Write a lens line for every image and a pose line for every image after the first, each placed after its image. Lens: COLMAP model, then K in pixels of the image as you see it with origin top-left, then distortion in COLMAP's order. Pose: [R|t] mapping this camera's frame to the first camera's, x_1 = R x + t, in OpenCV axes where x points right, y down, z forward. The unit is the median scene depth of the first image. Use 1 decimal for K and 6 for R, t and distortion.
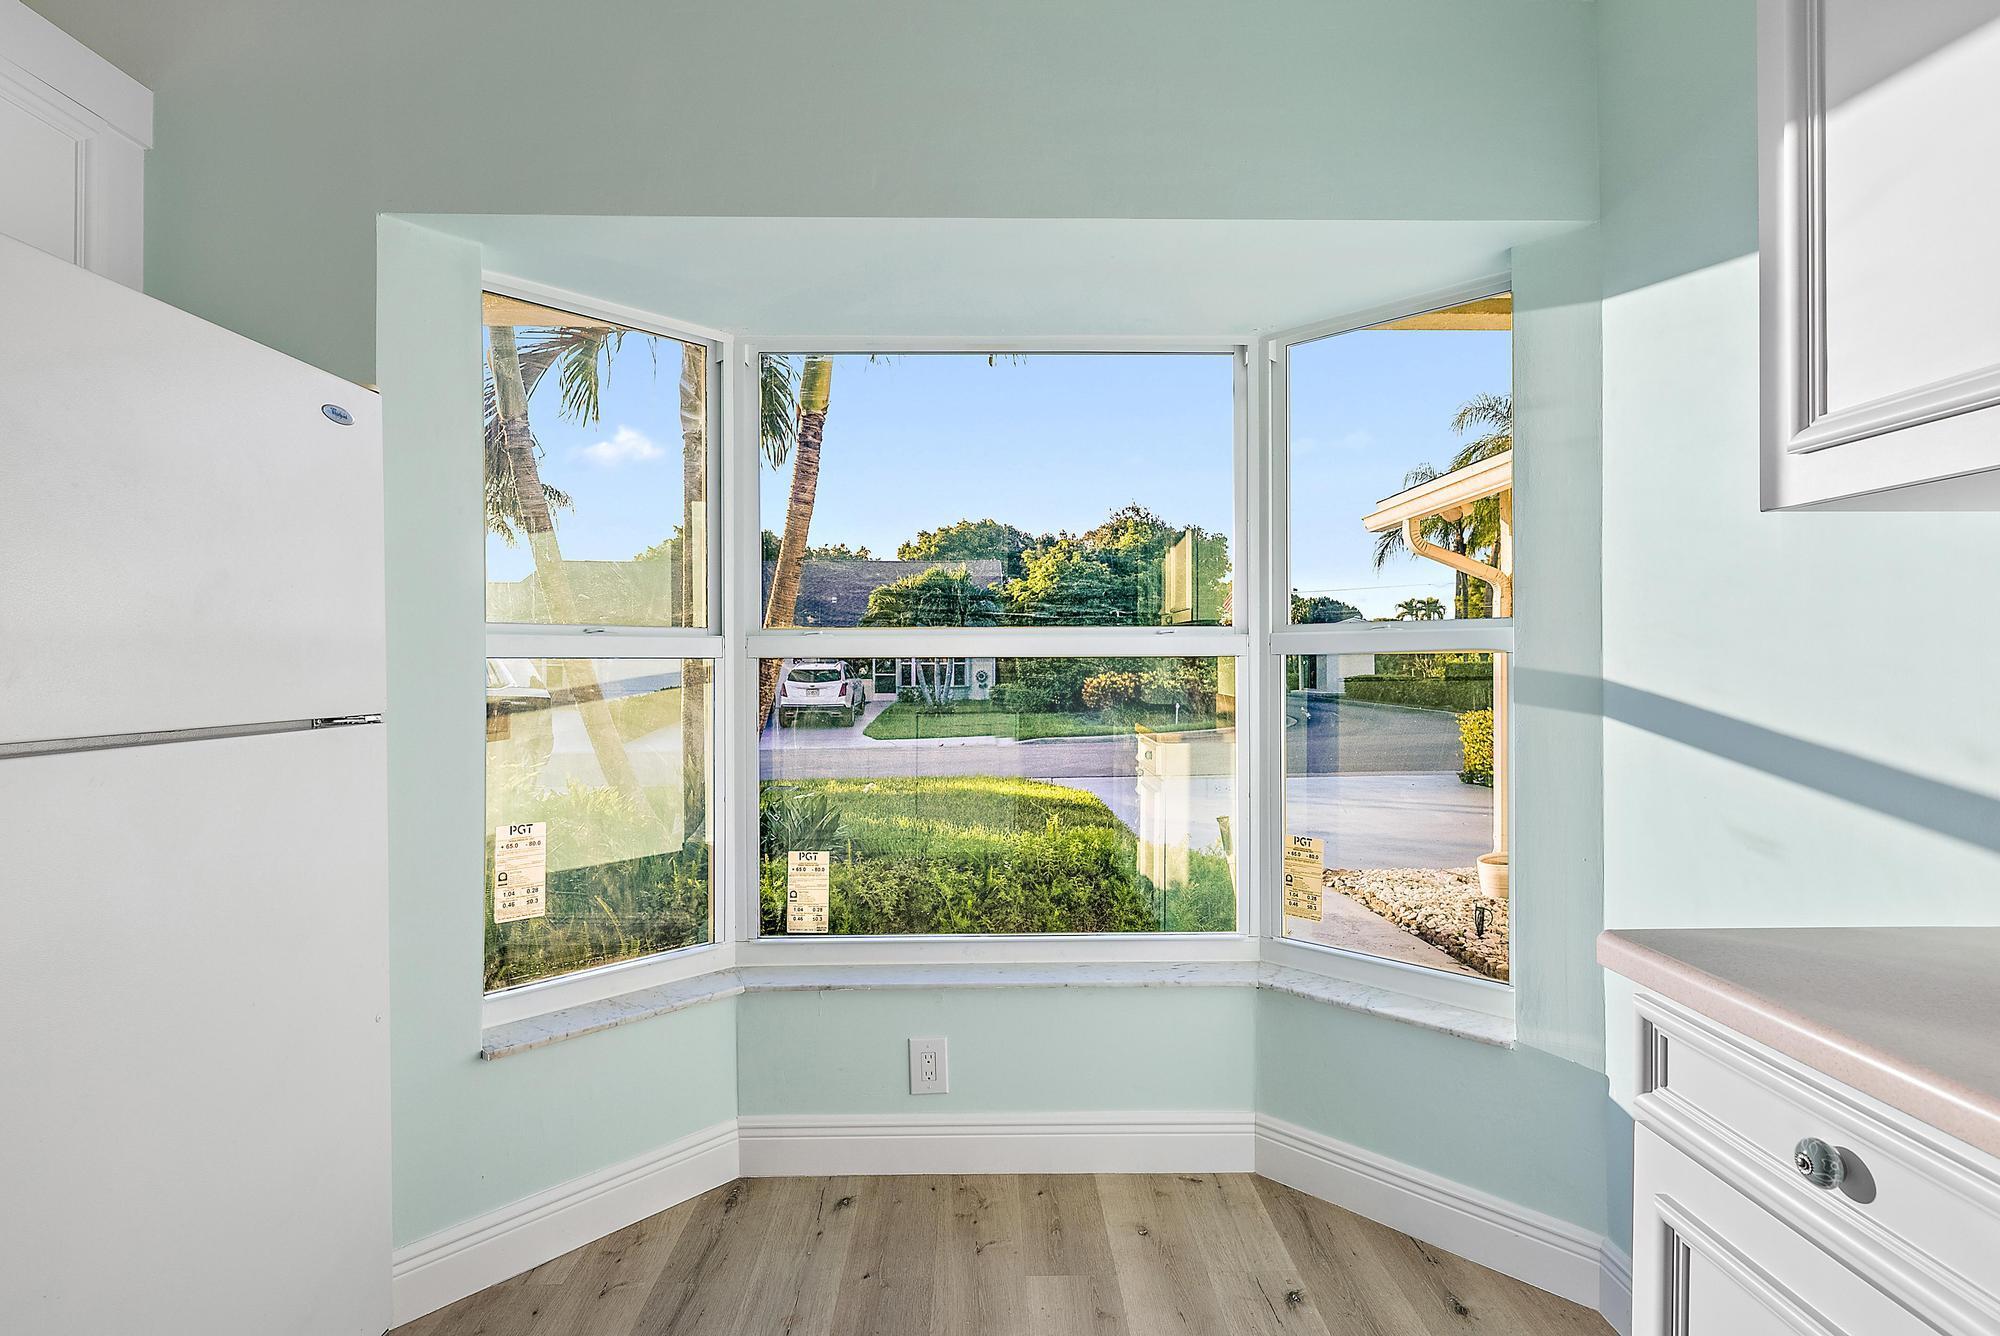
lens RADIAL K [[976.2, 0, 999.6], [0, 976.2, 661.9], [0, 0, 1]] dist [0.008887, -0.001217]
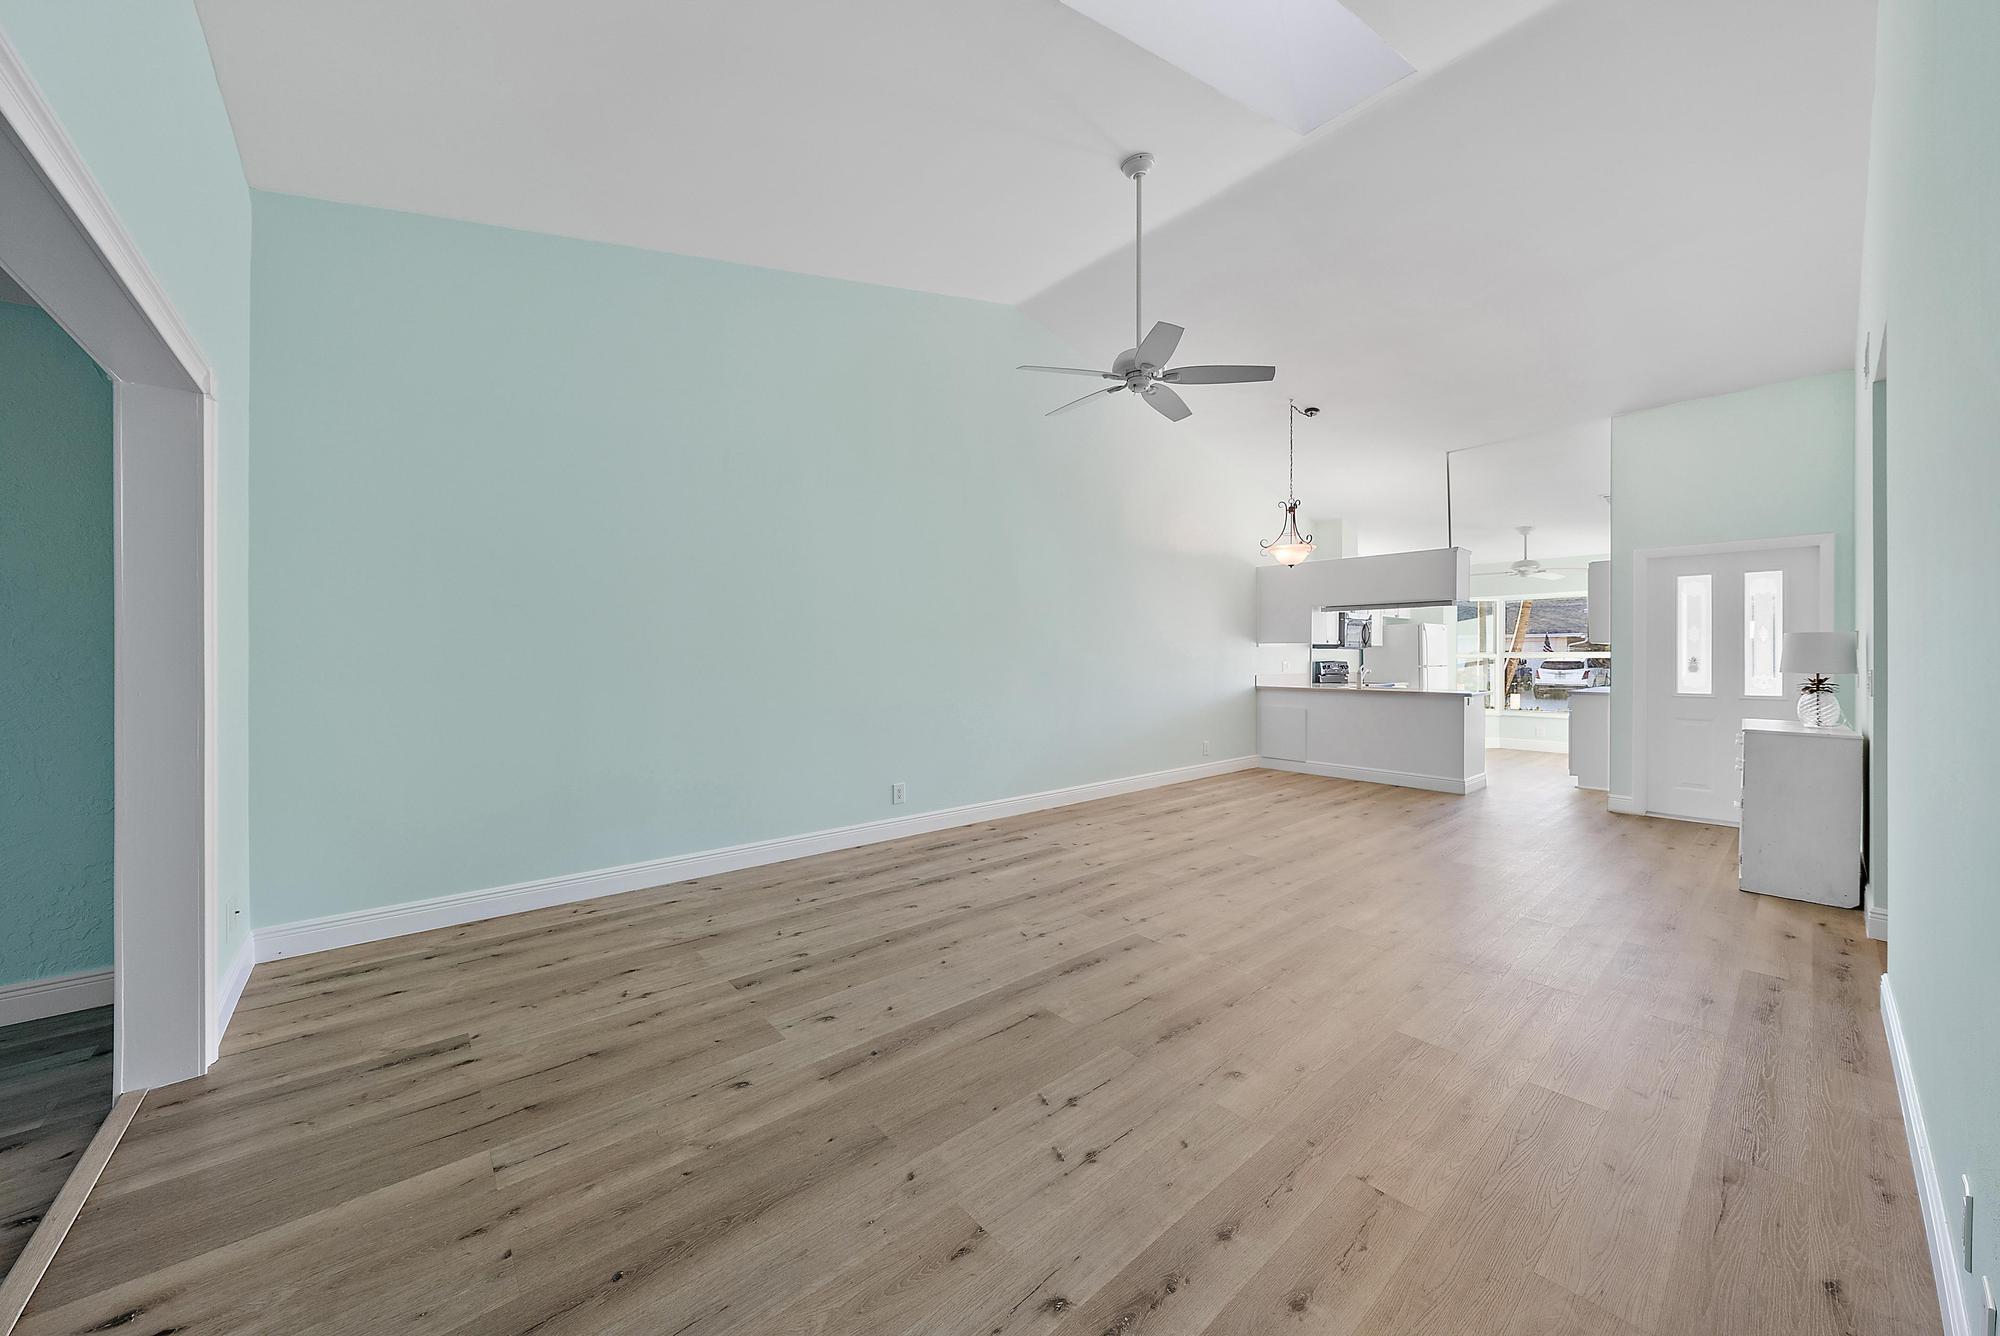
lens RADIAL K [[724.1, 0, 998.6], [0, 724.1, 658.7], [0, 0, 1]] dist [-0.000098, 0.000026]
pose [[0.643252, 0.004992, -0.765638, 1.075075], [-0.001008, 0.999983, 0.005673, -0.020911], [0.765654, -0.002877, 0.643246, -3.920305]]
